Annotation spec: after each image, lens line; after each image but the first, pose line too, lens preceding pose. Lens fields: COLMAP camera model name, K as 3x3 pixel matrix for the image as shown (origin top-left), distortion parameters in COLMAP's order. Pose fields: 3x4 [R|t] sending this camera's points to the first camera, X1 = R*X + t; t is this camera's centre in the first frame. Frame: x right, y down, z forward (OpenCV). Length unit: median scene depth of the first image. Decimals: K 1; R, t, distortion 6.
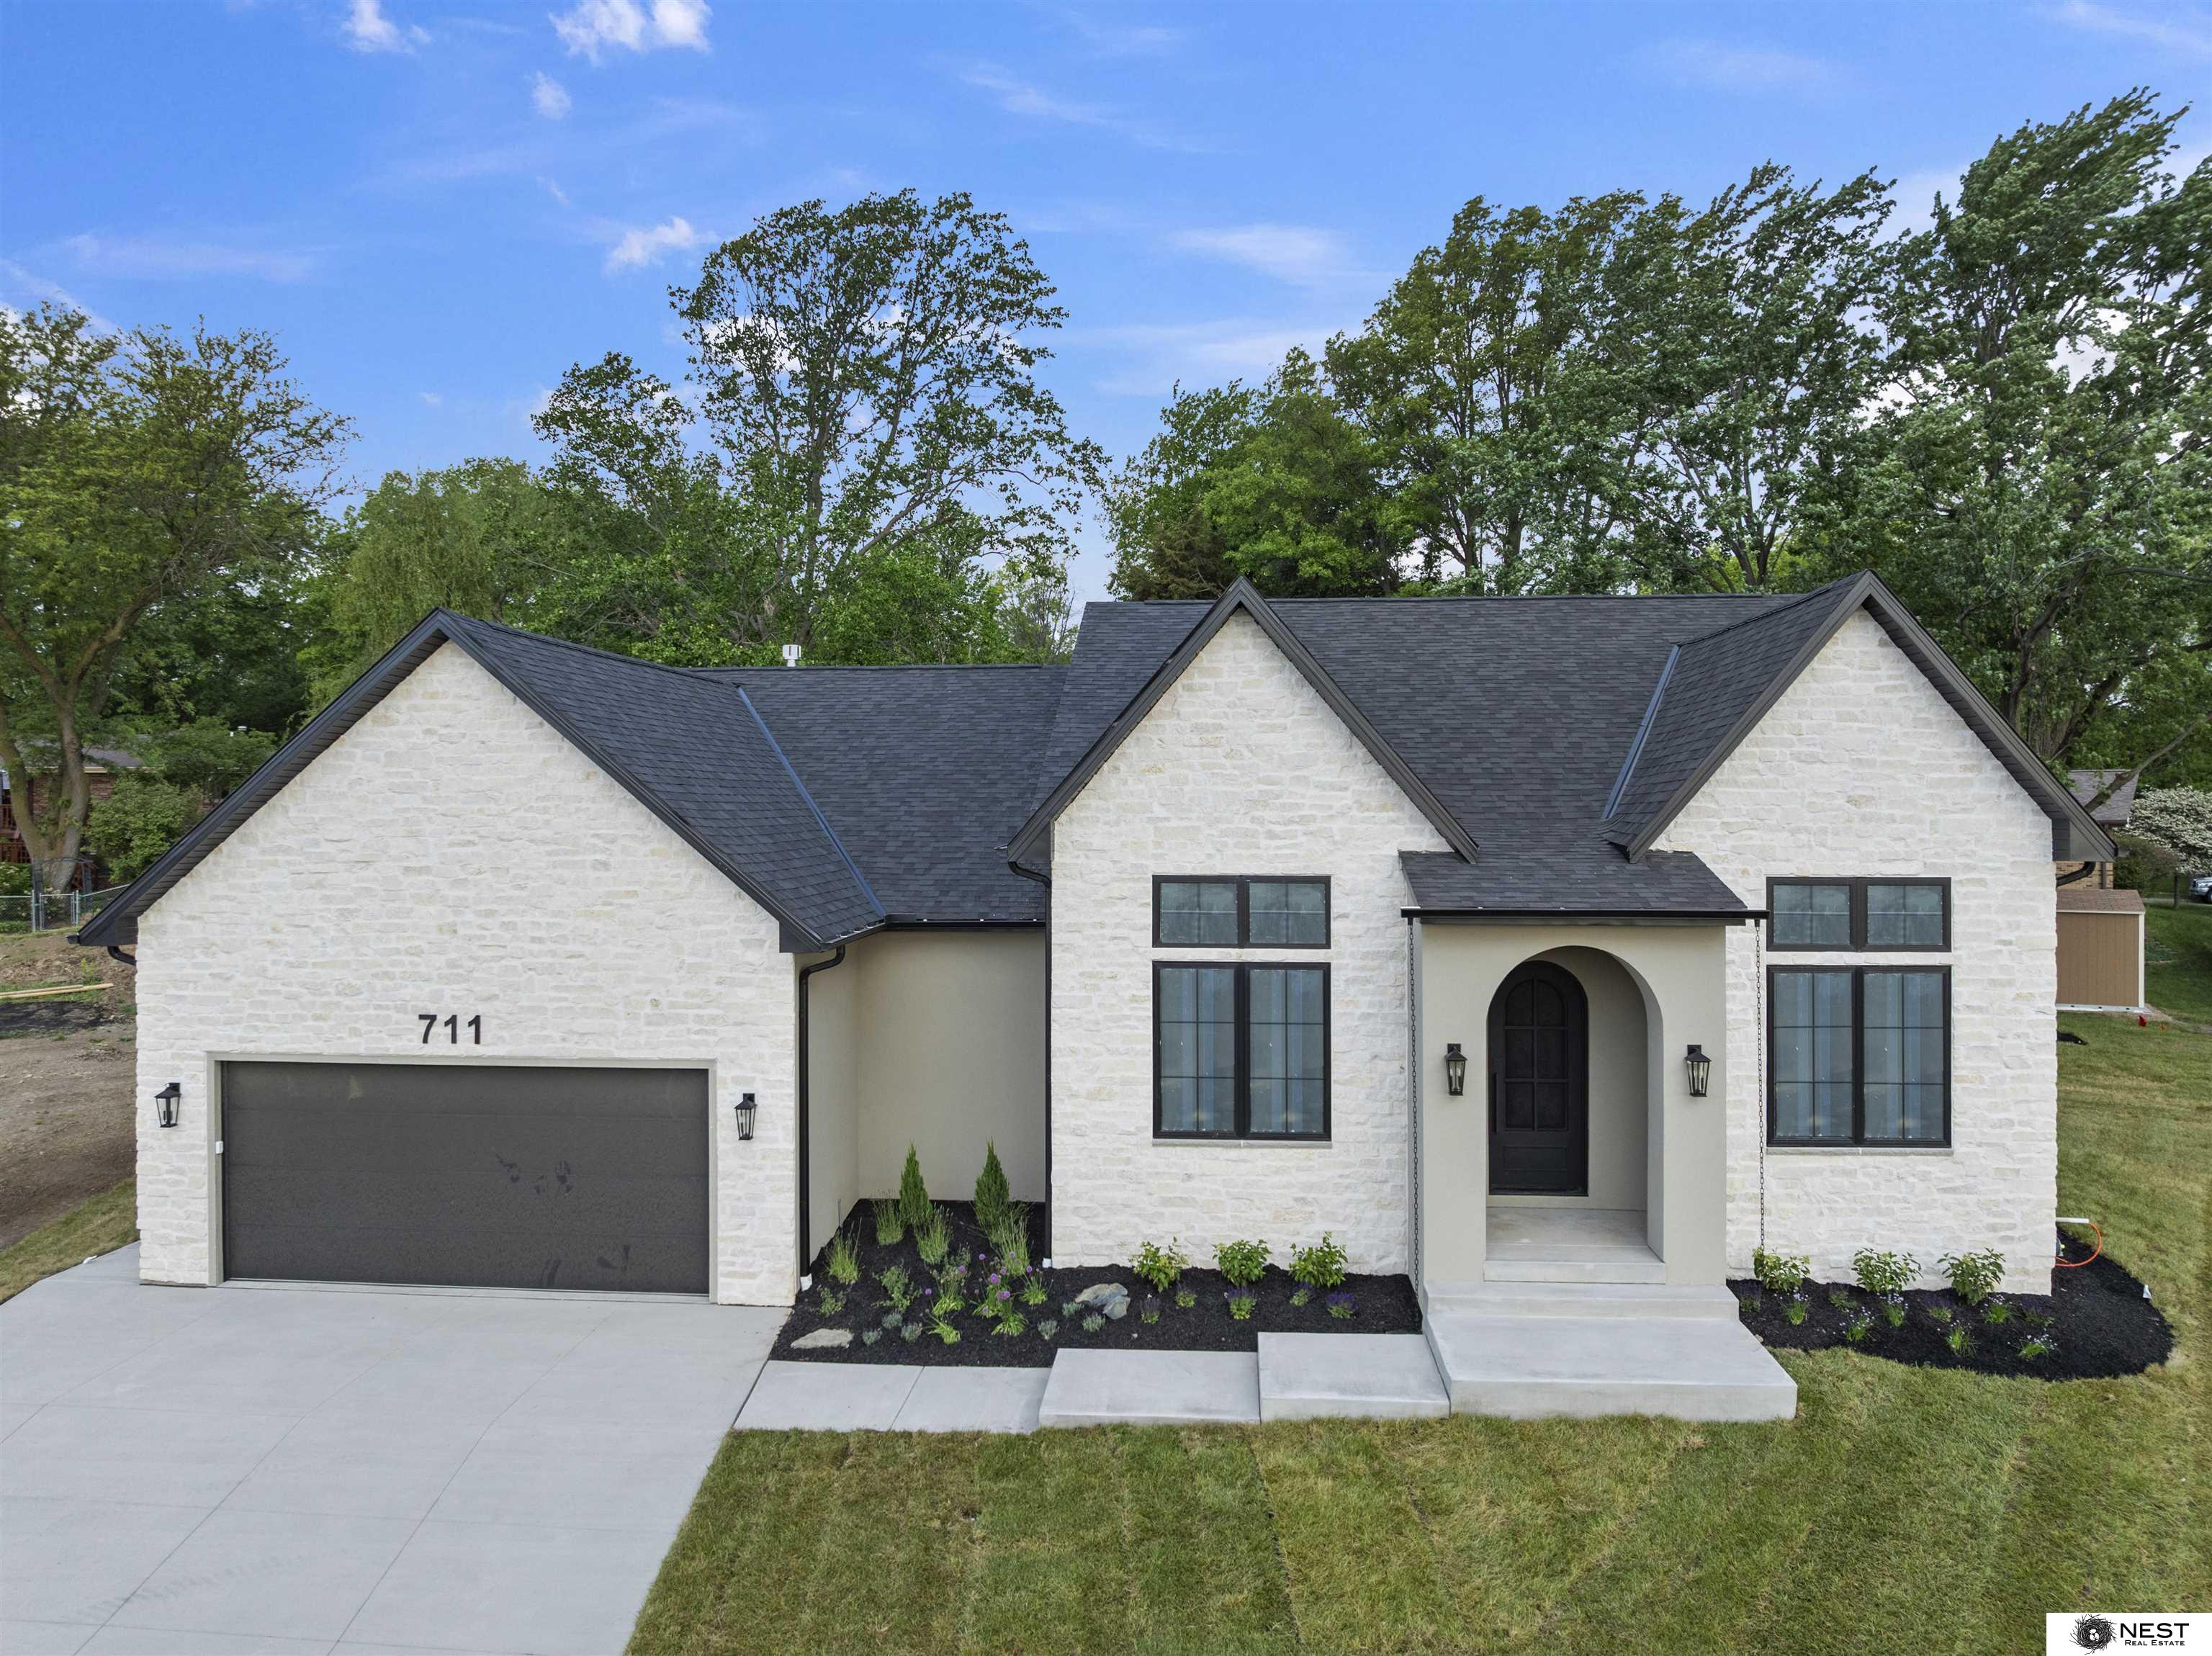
lens RADIAL K [[1567.0, 0, 1107.7], [0, 1567.0, 794.1], [0, 0, 1]] dist [-0.036467, -0.001062]
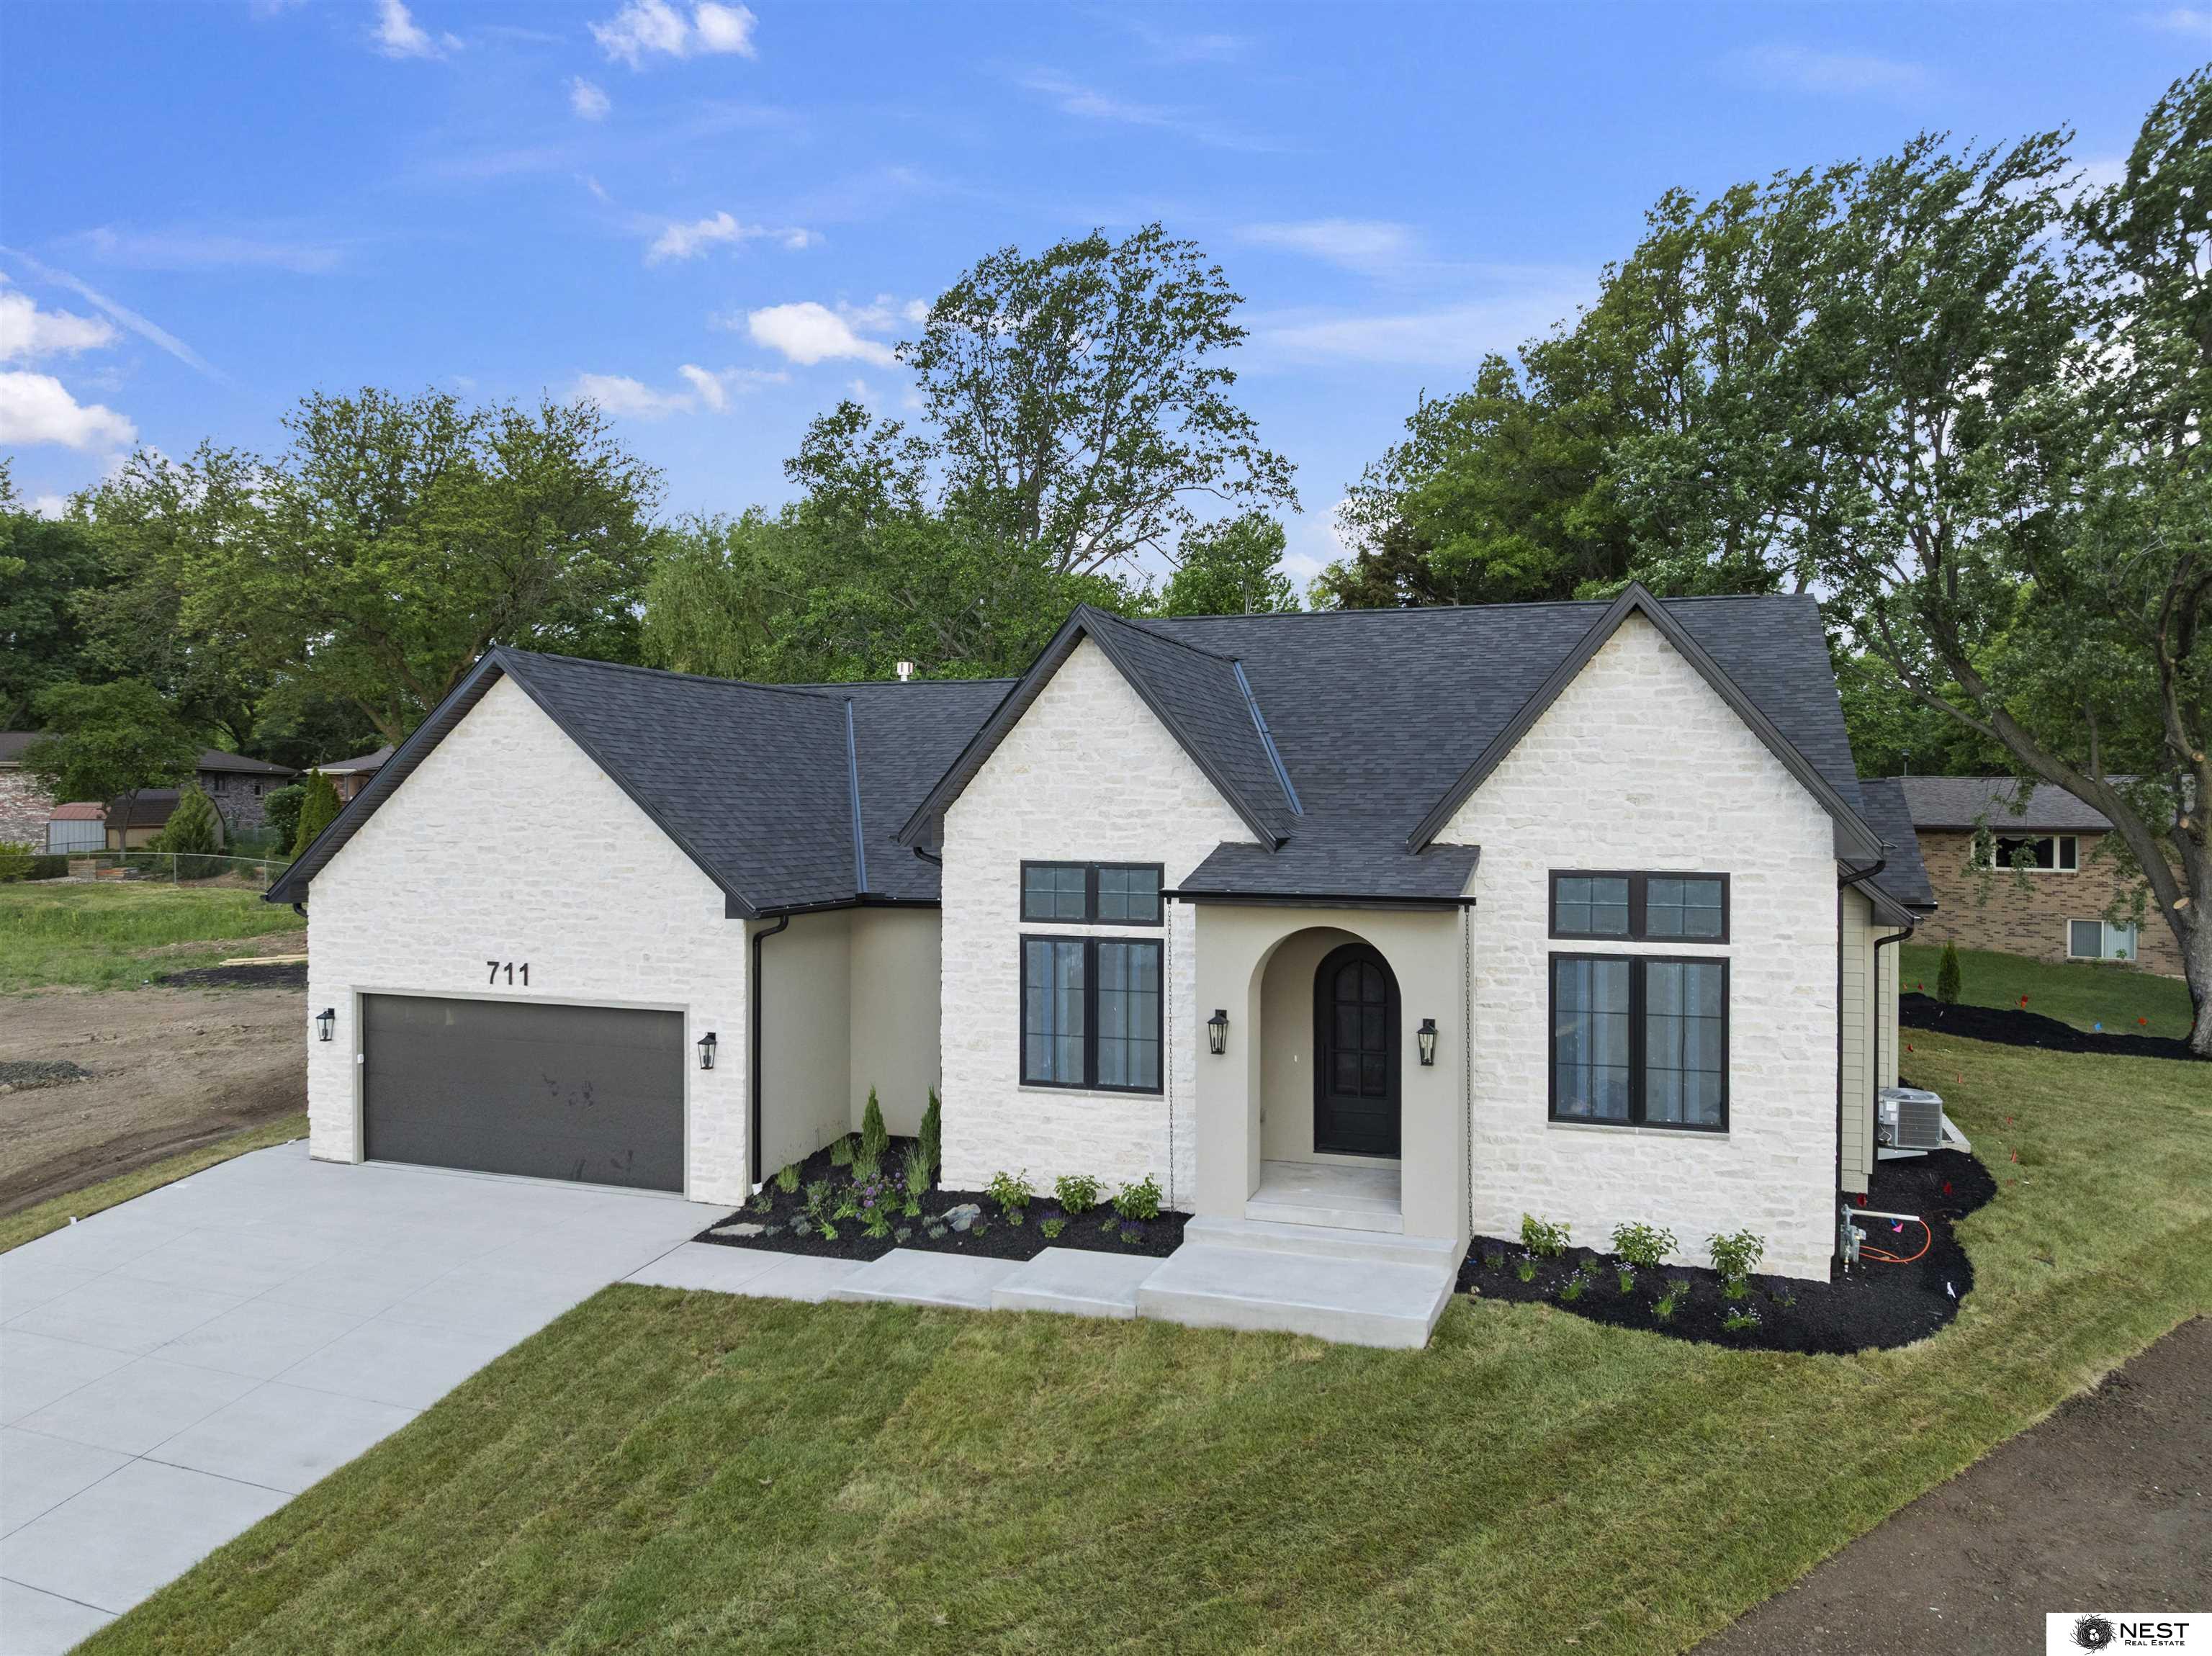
lens RADIAL K [[1567.3, 0, 1098.4], [0, 1567.3, 807.4], [0, 0, 1]] dist [-0.033064, -0.002779]
pose [[0.964868, 0.004801, -0.262692, 0.394692], [-0.002966, 0.999968, 0.007381, 0.003350], [0.262719, -0.006342, 0.964852, -0.114674]]
